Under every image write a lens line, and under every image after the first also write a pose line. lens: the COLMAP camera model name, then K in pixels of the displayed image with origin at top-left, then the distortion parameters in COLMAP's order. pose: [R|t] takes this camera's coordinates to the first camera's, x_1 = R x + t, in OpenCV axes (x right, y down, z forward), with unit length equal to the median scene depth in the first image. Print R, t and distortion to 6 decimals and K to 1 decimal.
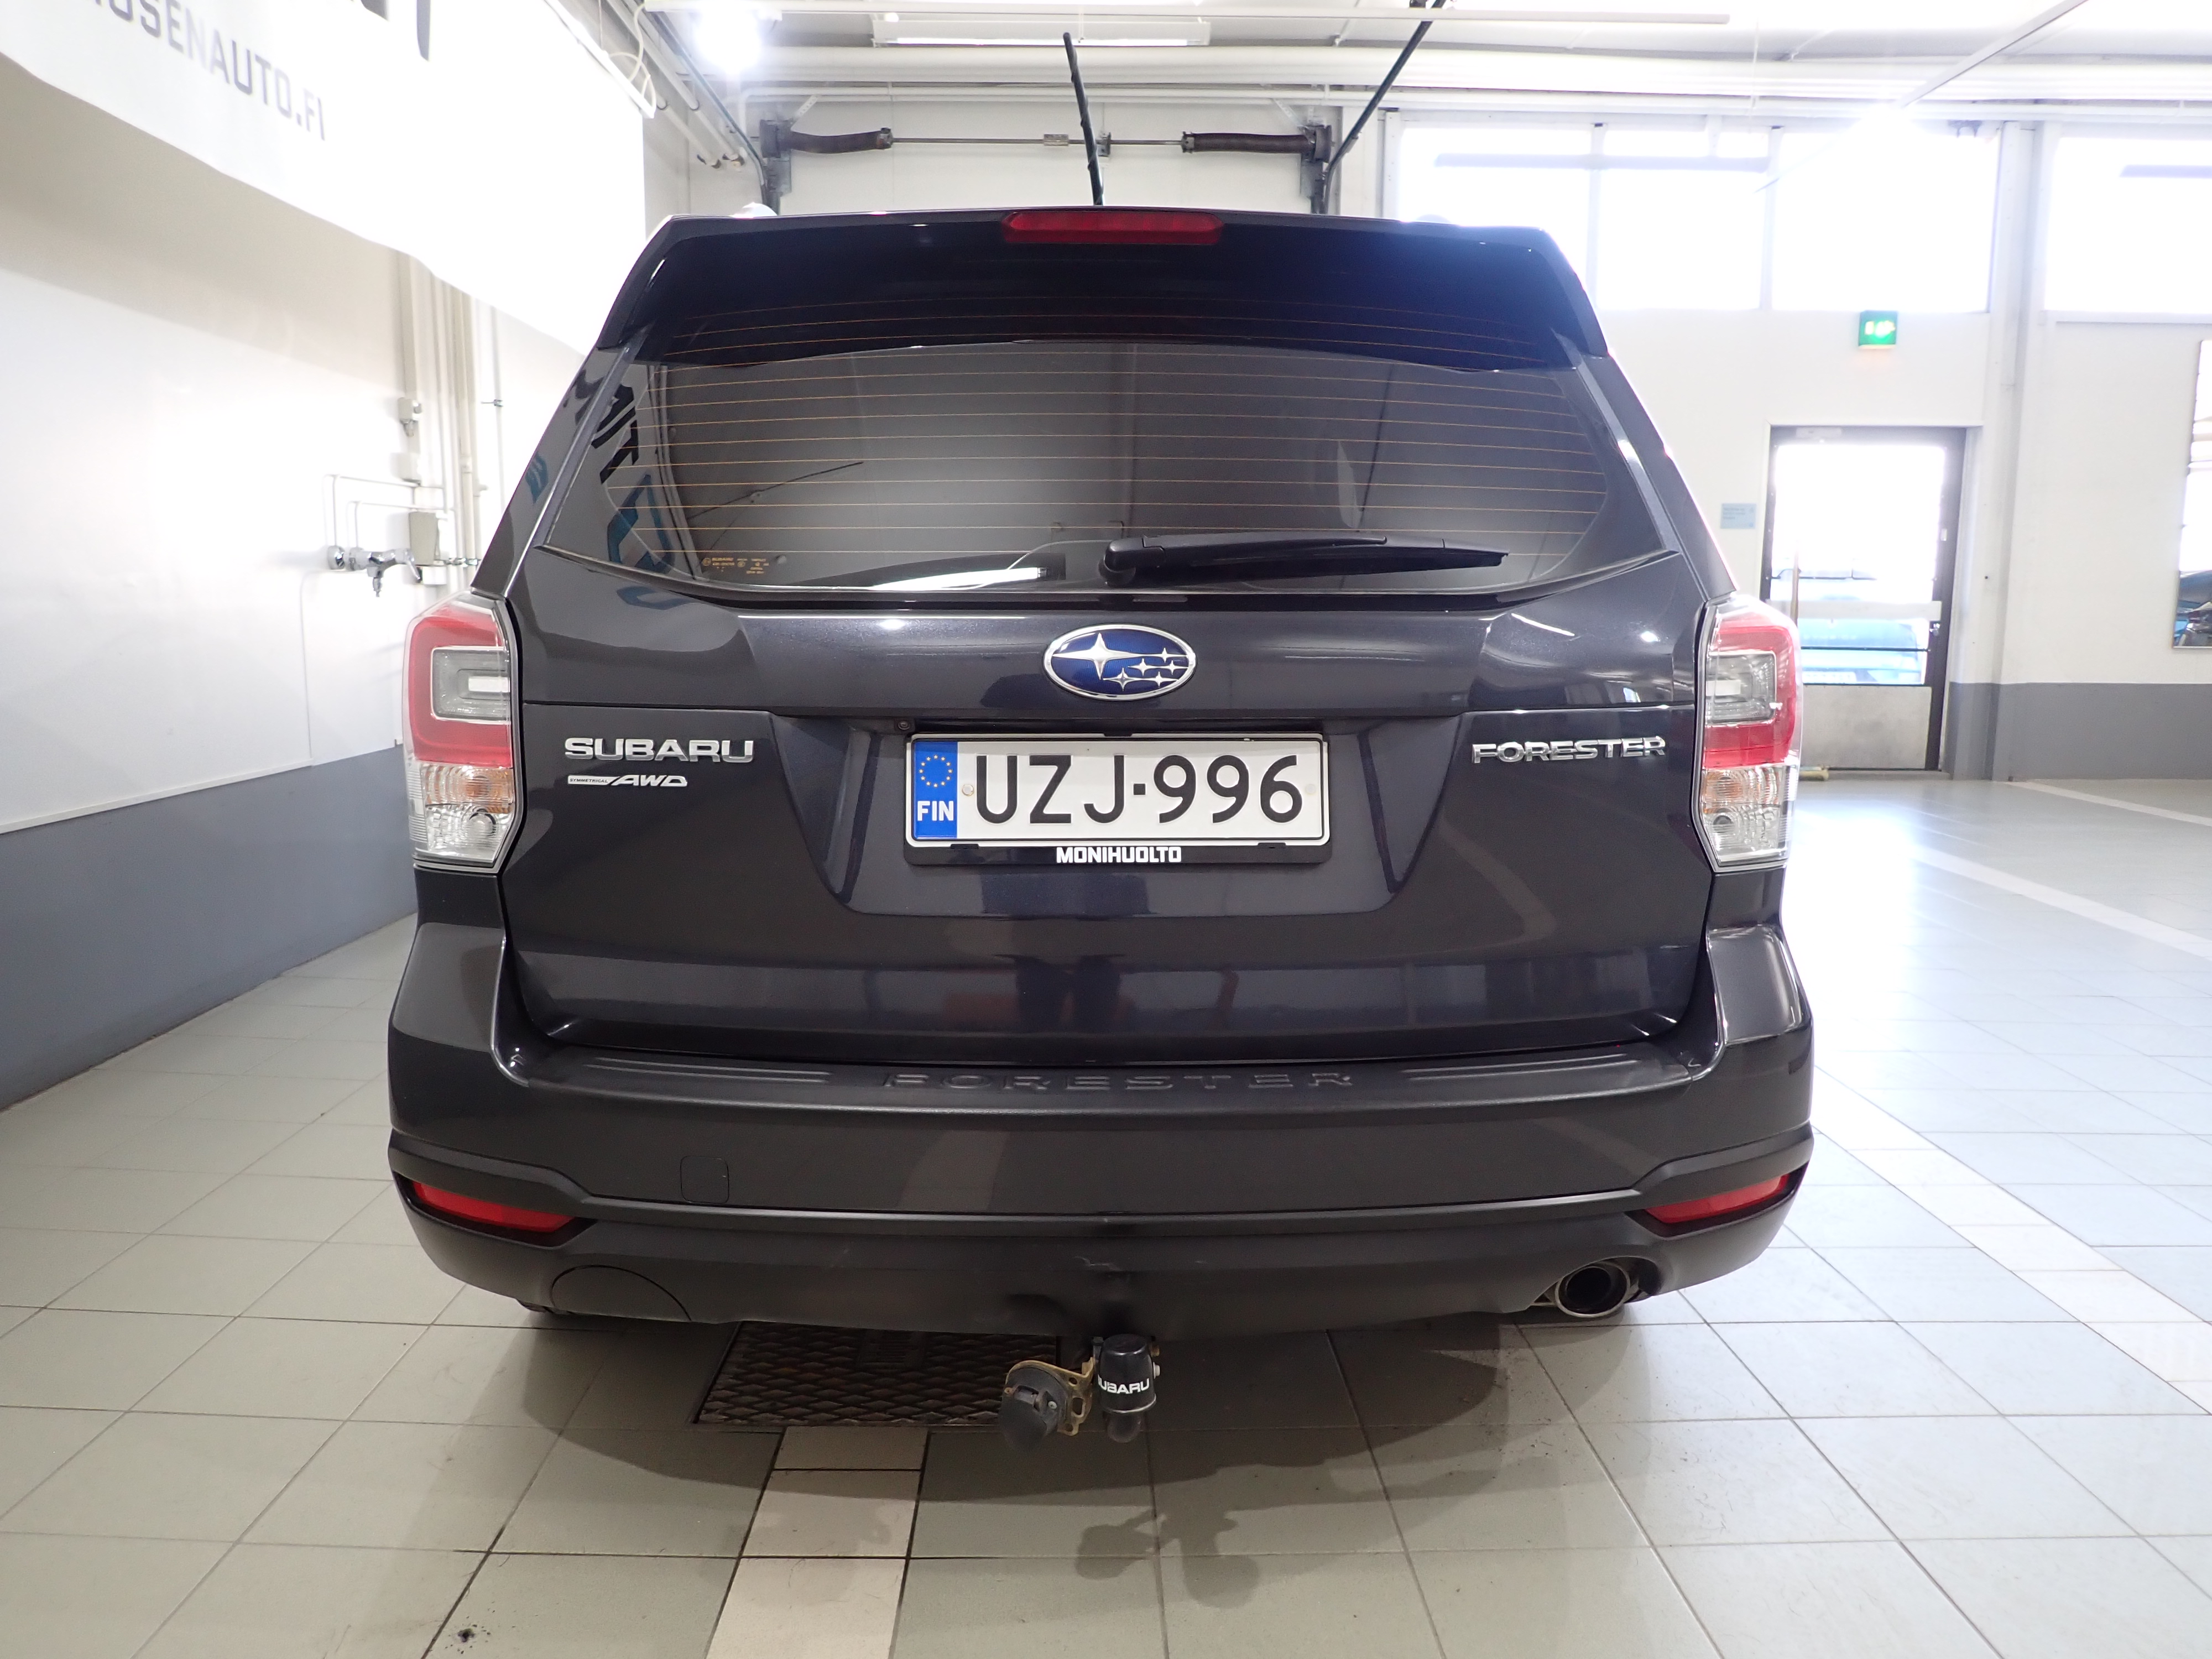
lens RADIAL K [[1629.5, 0, 1102.2], [0, 1629.5, 826.7], [0, 0, 1]] dist [-0.006635, -0.008883]
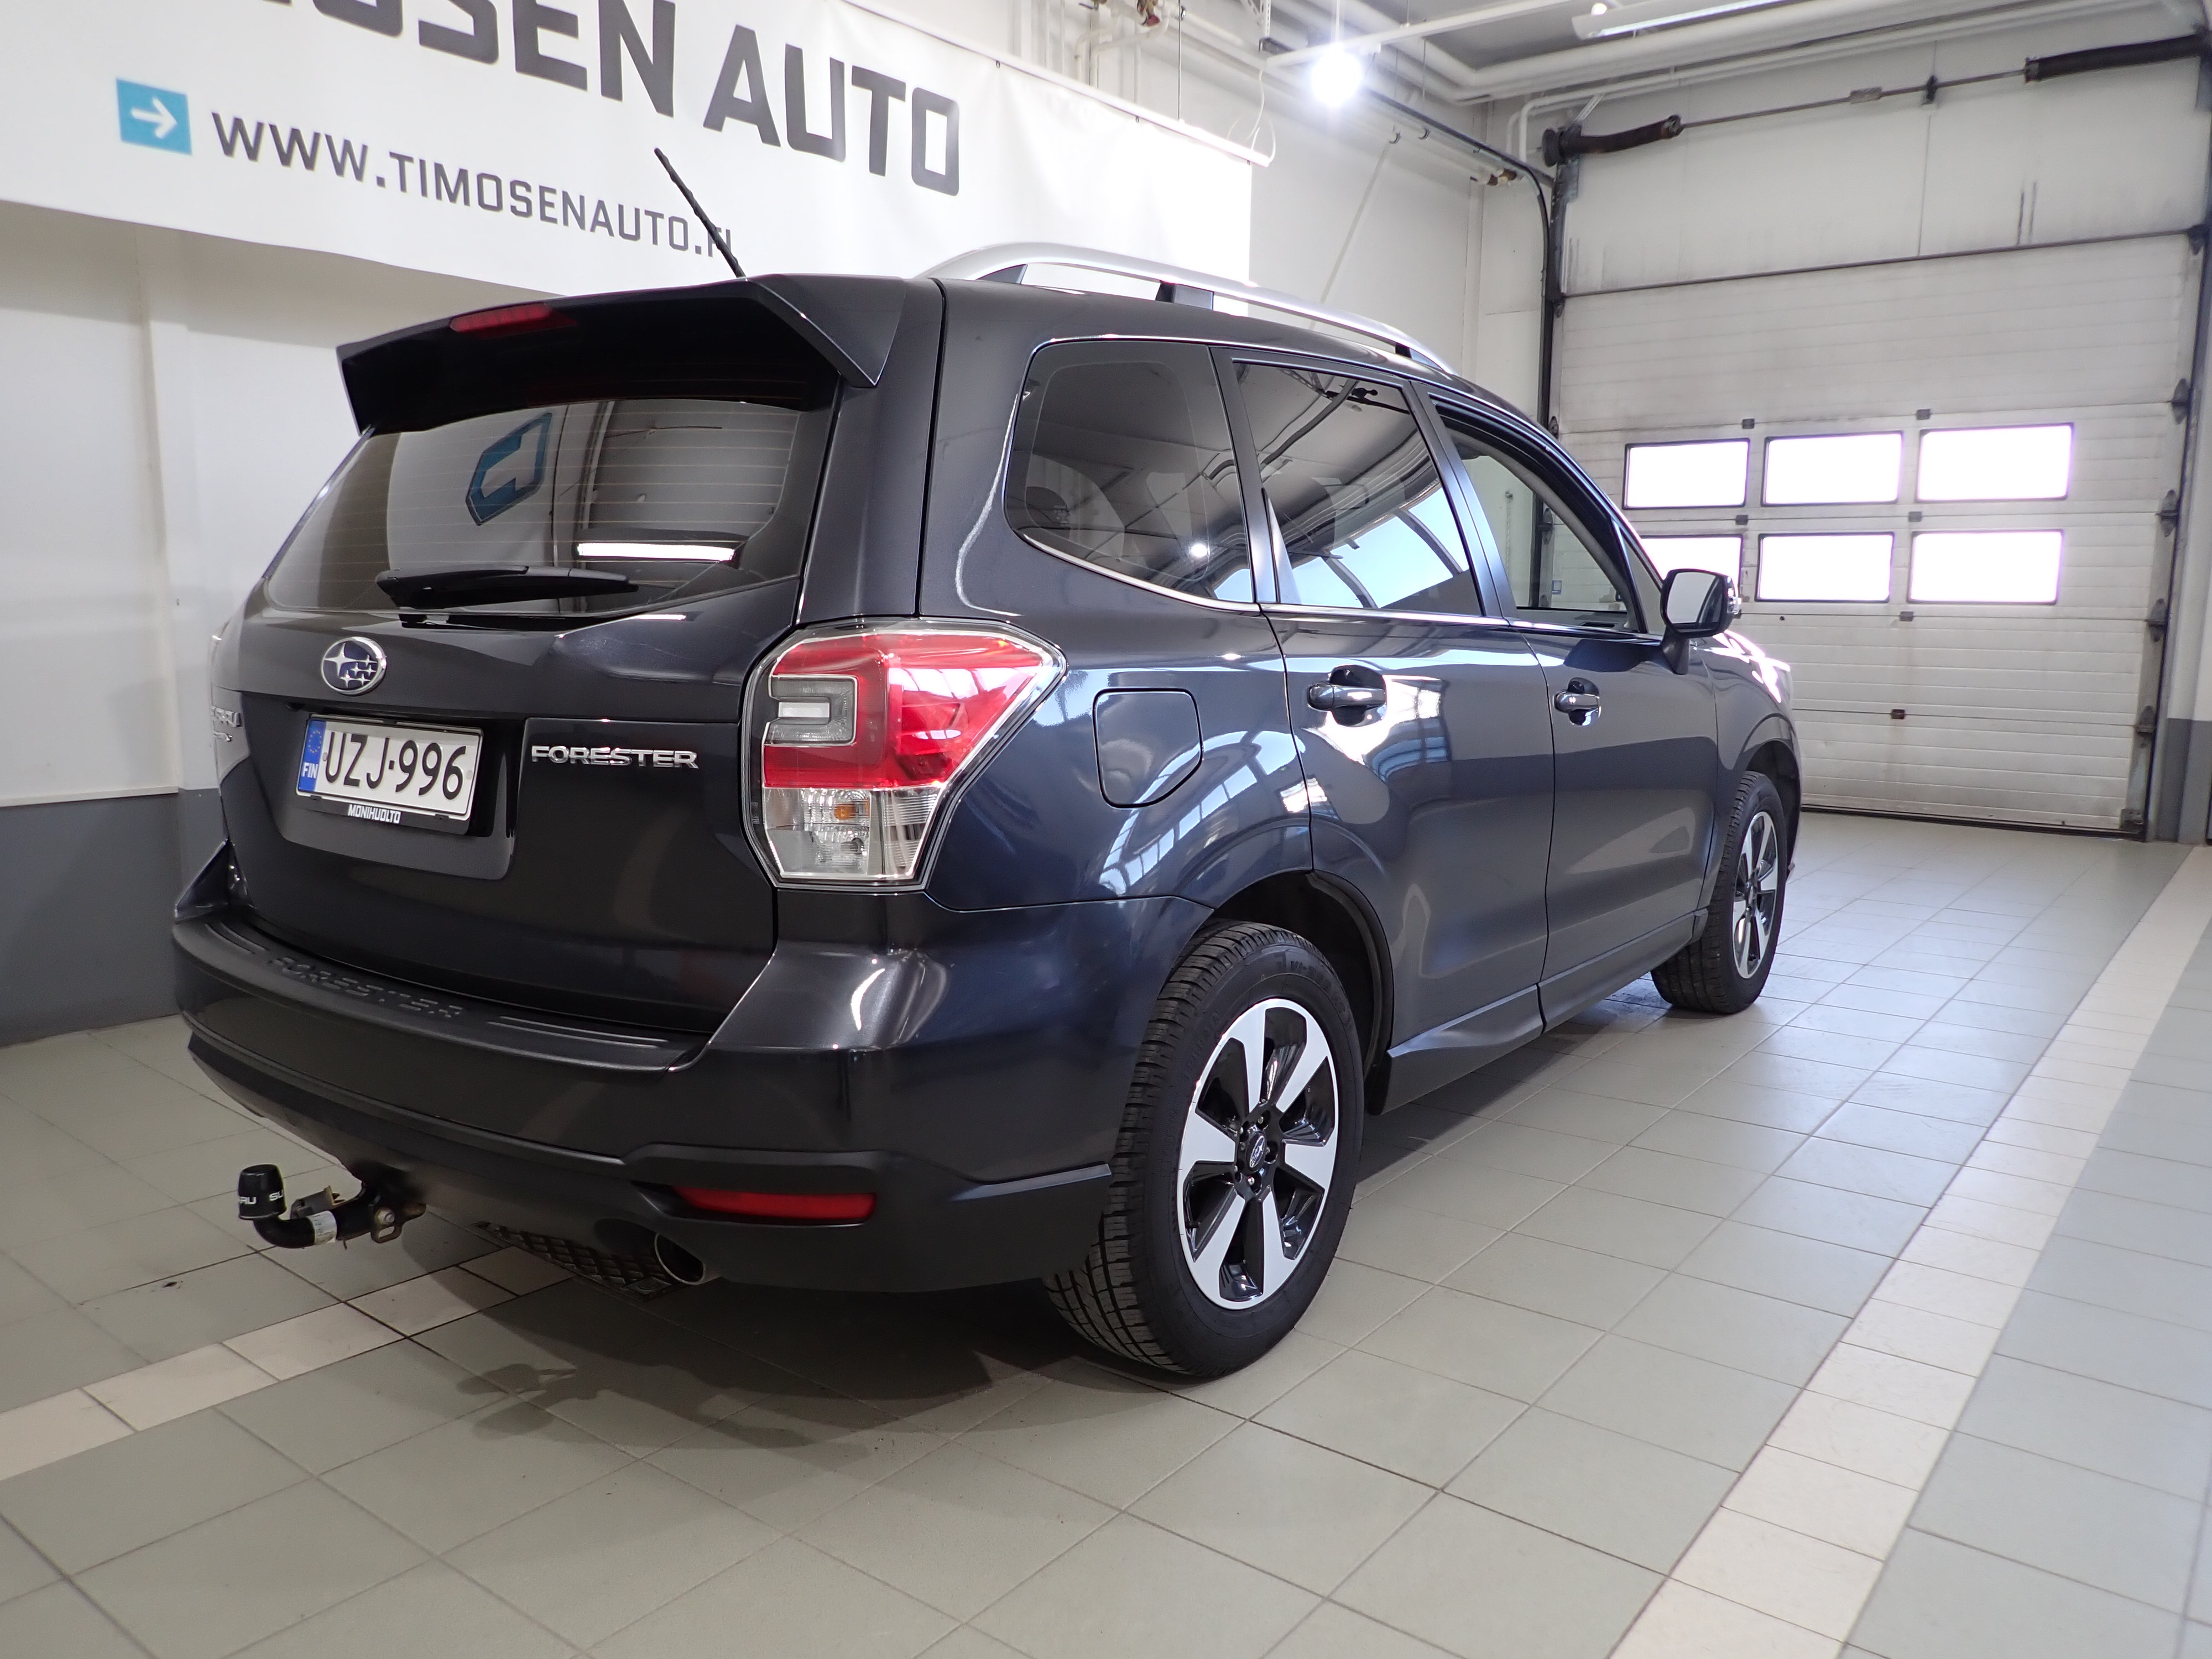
lens RADIAL K [[1629.5, 0, 1102.6], [0, 1629.5, 827.1], [0, 0, 1]] dist [-0.006635, -0.008883]
pose [[0.778765, 0.091143, -0.620659, 1.261324], [-0.093322, 0.995212, 0.029052, -0.063691], [0.620336, 0.035297, 0.783542, 0.339463]]
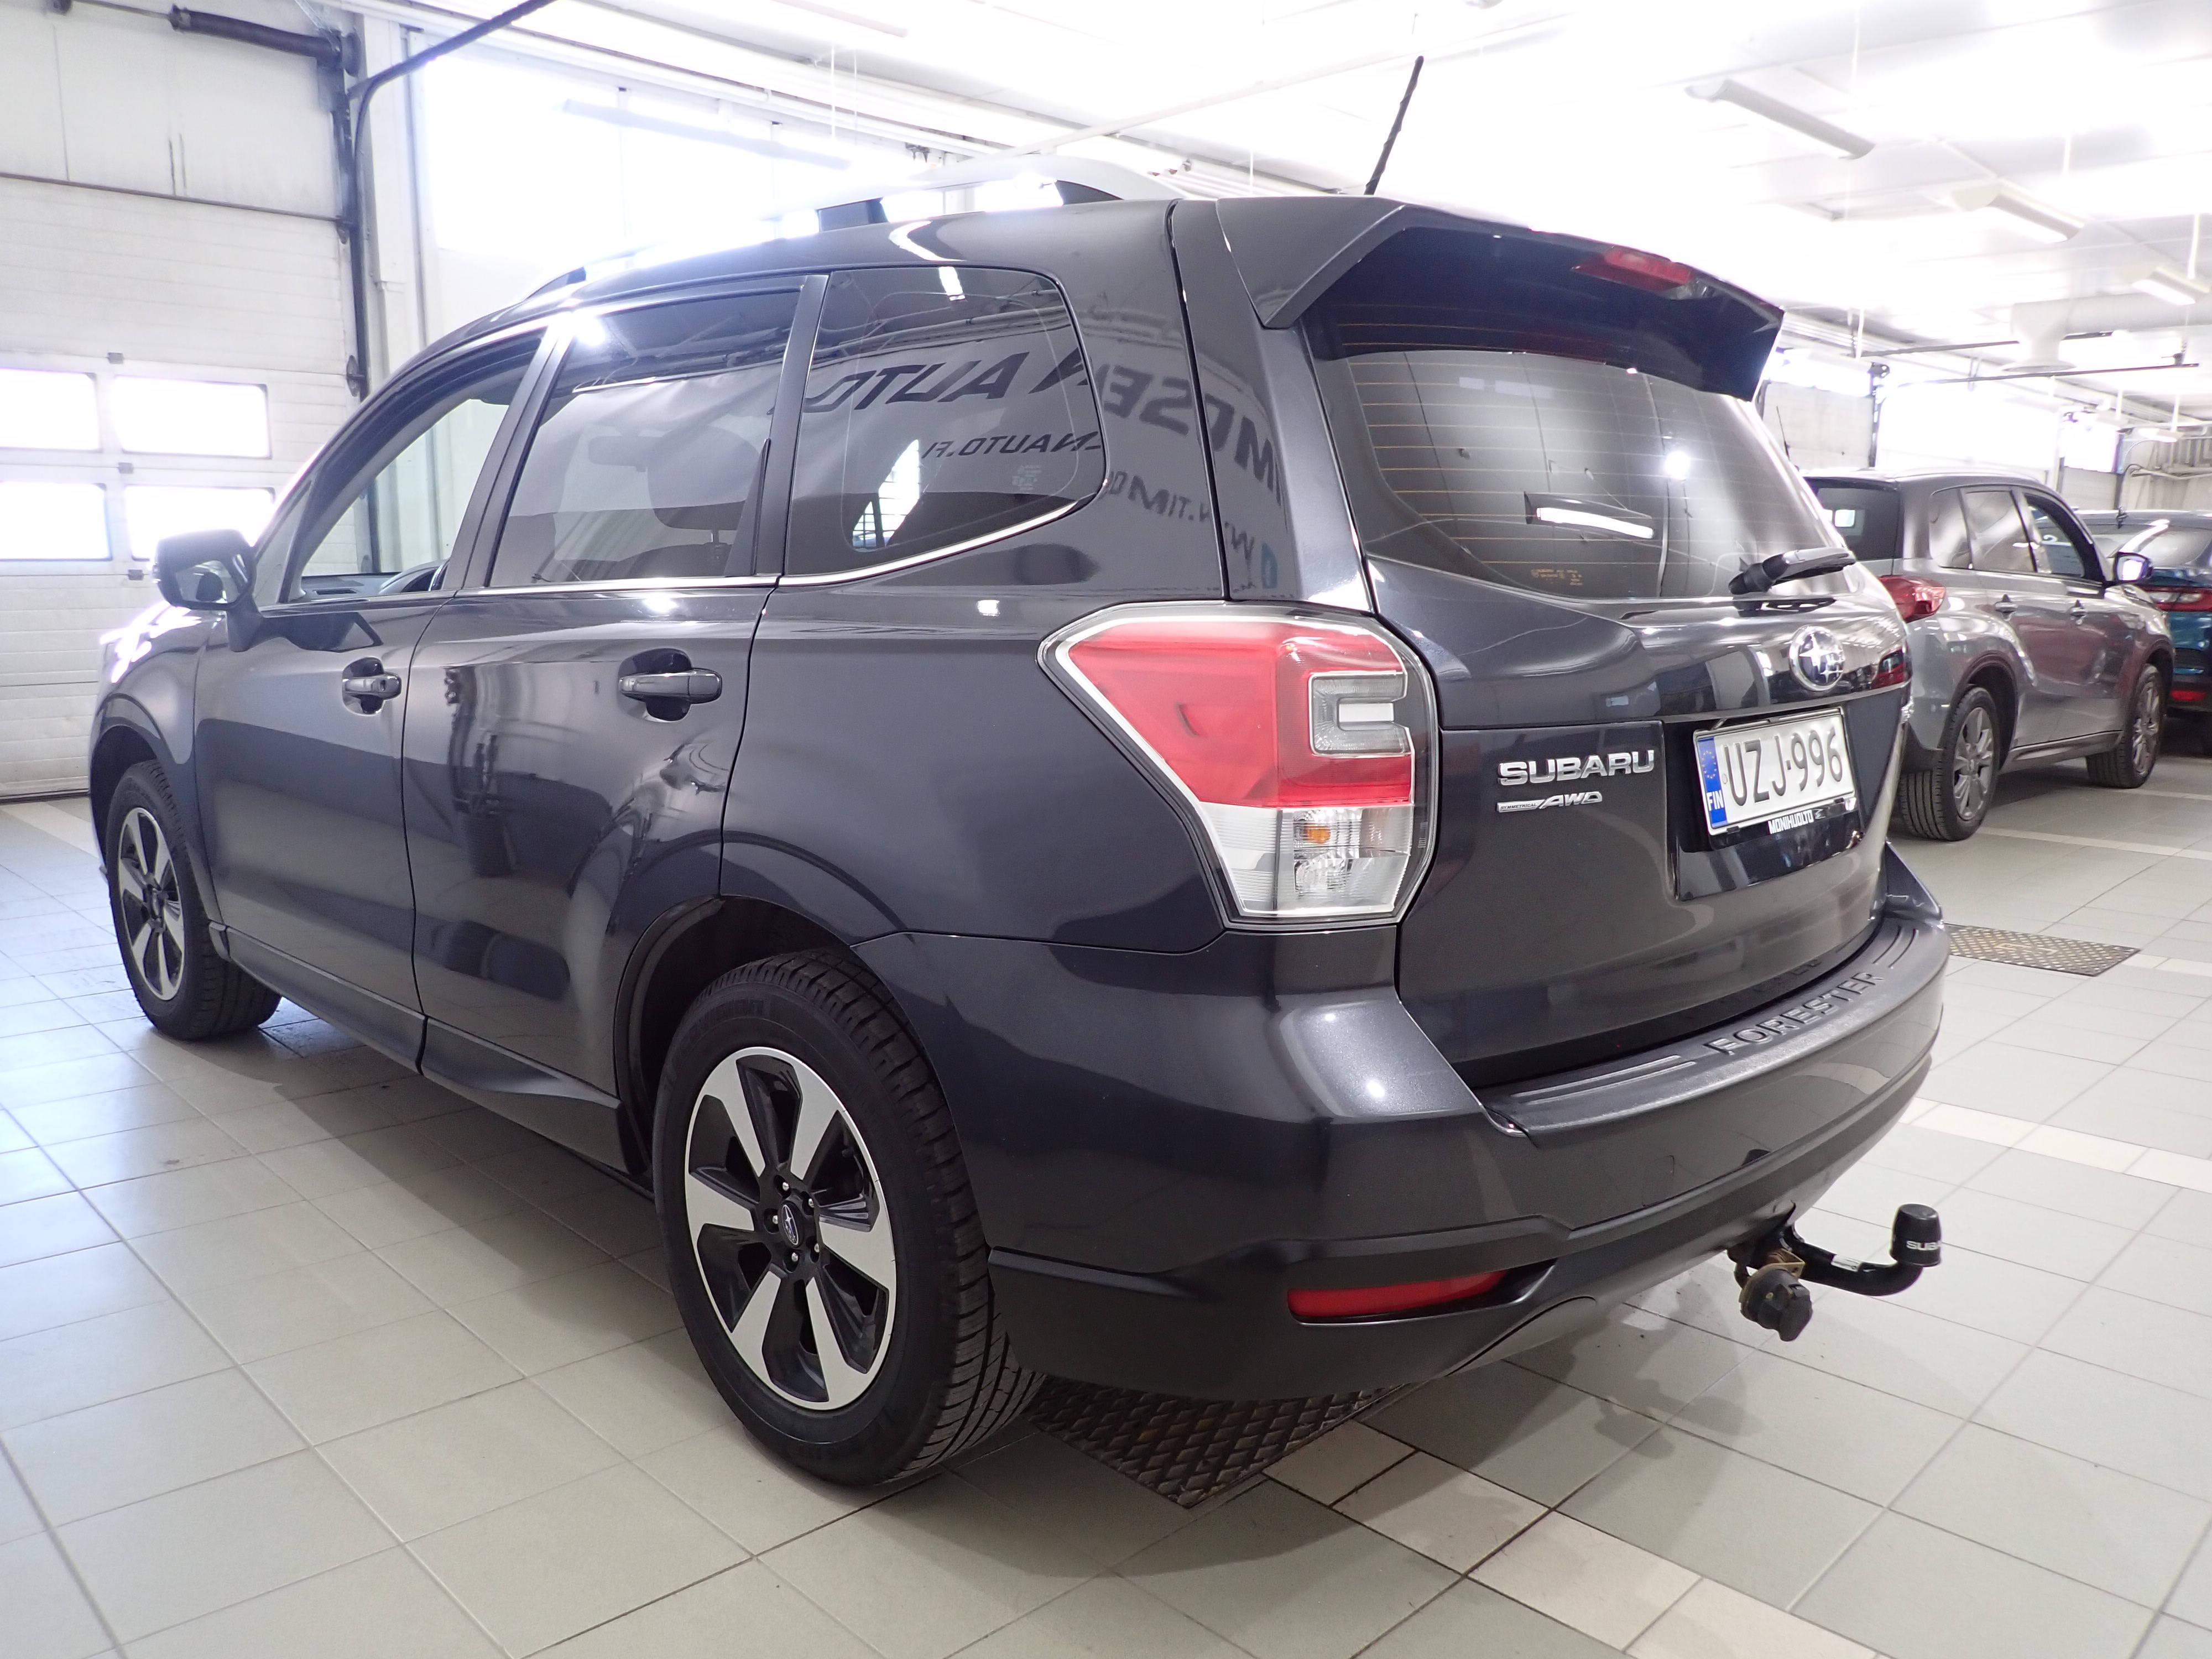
lens RADIAL K [[1629.5, 0, 1090.2], [0, 1629.5, 828.9], [0, 0, 1]] dist [-0.006635, -0.008883]
pose [[0.729487, -0.111578, 0.674833, -1.144432], [0.094366, 0.993588, 0.062273, -0.098160], [-0.677454, 0.018254, 0.735338, 0.473824]]
